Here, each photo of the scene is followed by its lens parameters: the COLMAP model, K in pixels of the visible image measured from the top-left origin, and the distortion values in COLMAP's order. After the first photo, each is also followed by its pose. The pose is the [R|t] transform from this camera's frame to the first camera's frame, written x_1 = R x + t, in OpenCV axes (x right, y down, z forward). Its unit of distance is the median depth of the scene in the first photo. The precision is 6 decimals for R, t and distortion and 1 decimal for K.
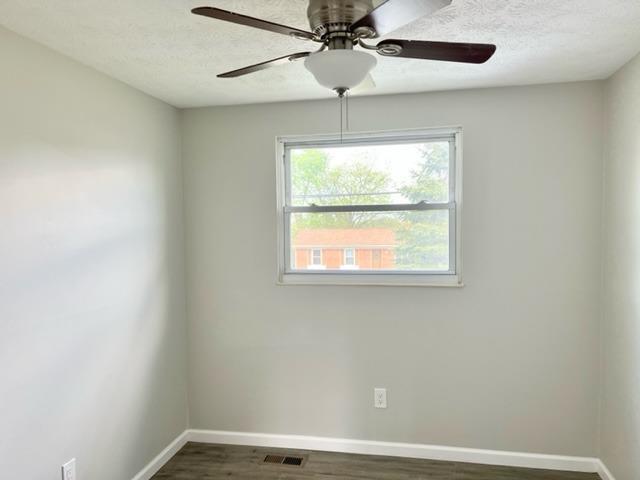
lens RADIAL K [[513.5, 0, 348.5], [0, 513.5, 241.8], [0, 0, 1]] dist [0.026850, -0.005012]
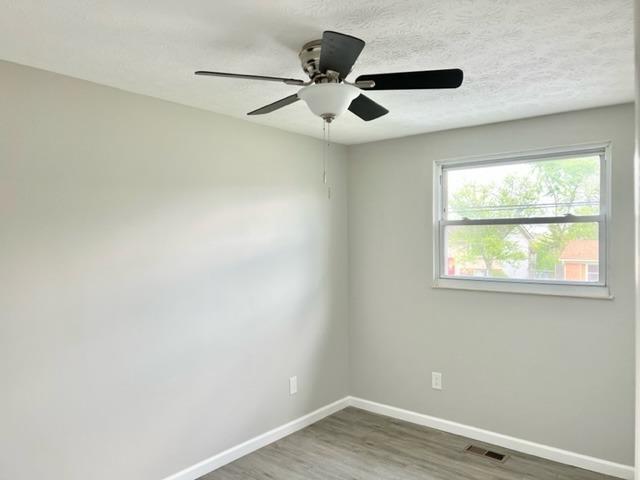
lens RADIAL K [[452.9, 0, 320.0], [0, 452.9, 240.0], [0, 0, 1]] dist [-0.075072, -0.001321]
pose [[0.889904, 0.008175, -0.456074, 0.099692], [-0.018948, 0.999639, -0.019054, -0.000150], [0.455754, 0.025598, 0.889738, -0.022079]]
